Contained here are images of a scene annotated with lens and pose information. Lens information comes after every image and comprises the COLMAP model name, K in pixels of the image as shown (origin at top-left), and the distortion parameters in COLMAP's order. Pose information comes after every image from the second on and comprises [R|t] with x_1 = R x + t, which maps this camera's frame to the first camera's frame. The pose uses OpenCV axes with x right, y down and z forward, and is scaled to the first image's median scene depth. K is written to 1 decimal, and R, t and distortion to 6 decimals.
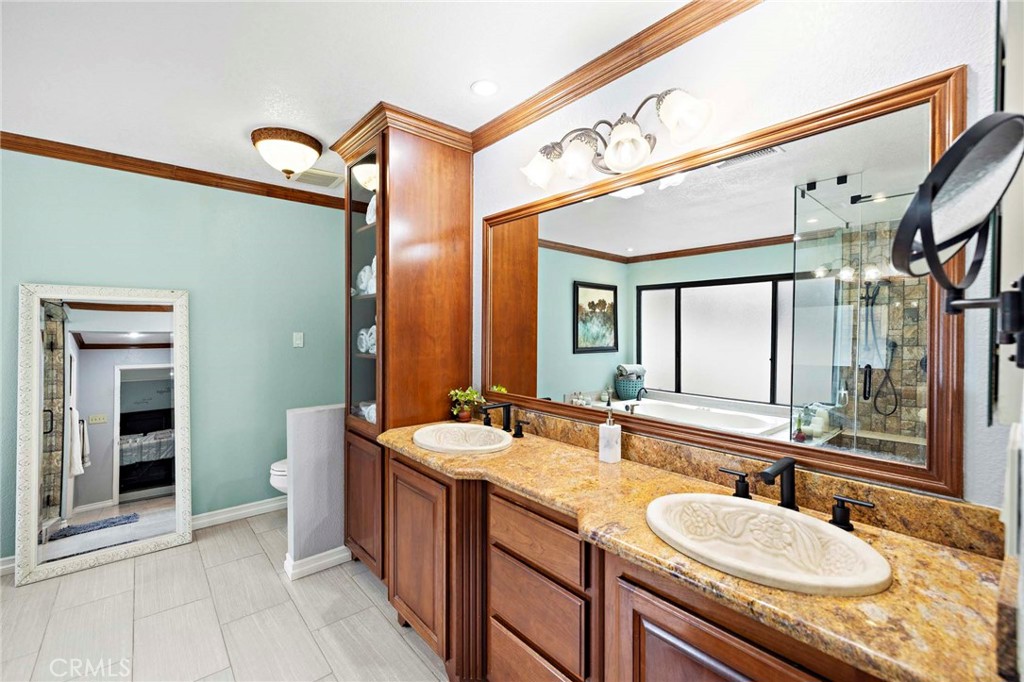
lens RADIAL K [[443.8, 0, 520.0], [0, 443.8, 334.7], [0, 0, 1]] dist [0.011144, -0.000535]
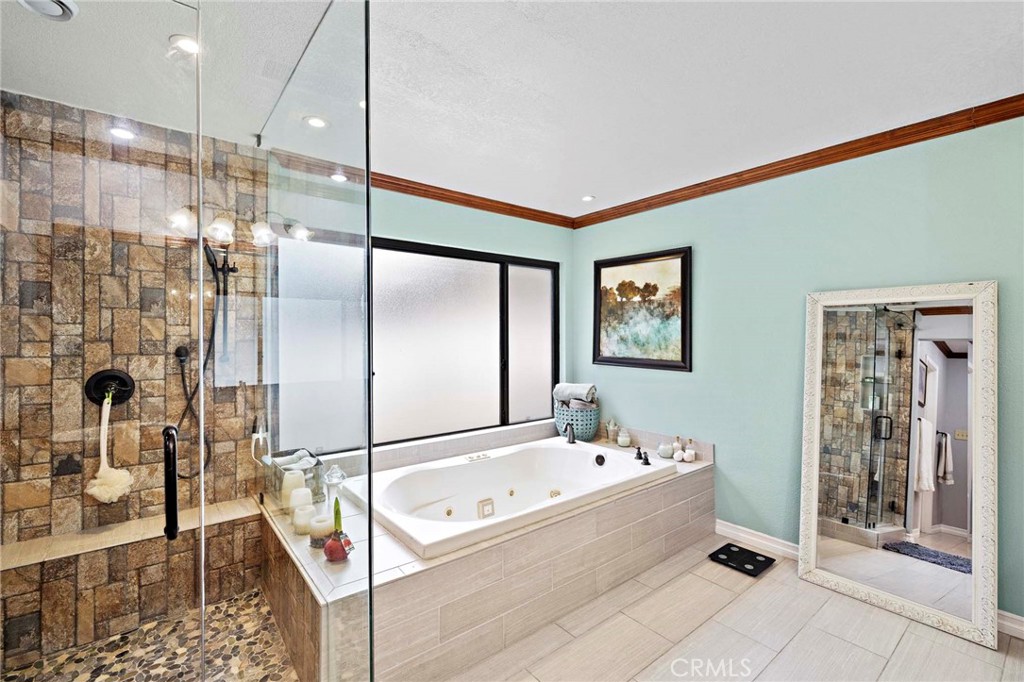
lens RADIAL K [[443.8, 0, 517.5], [0, 443.8, 339.3], [0, 0, 1]] dist [0.011144, -0.000535]
pose [[-0.022236, -0.000336, -0.999753, -0.032855], [-0.008541, 0.999964, -0.000146, -0.000079], [0.999716, 0.008535, -0.022238, 0.268543]]
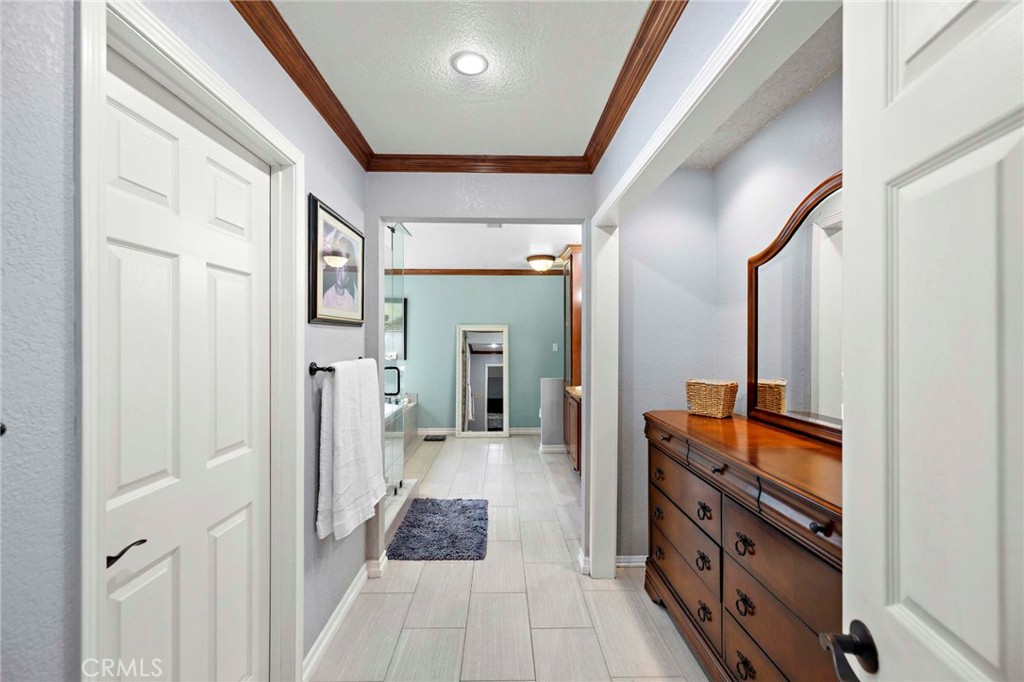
lens RADIAL K [[443.8, 0, 510.4], [0, 443.8, 341.1], [0, 0, 1]] dist [0.011144, -0.000535]
pose [[0.776869, -0.004983, -0.629643, 0.624110], [-0.004454, 0.999900, -0.013410, 0.012251], [0.629647, 0.013222, 0.776769, -0.673725]]
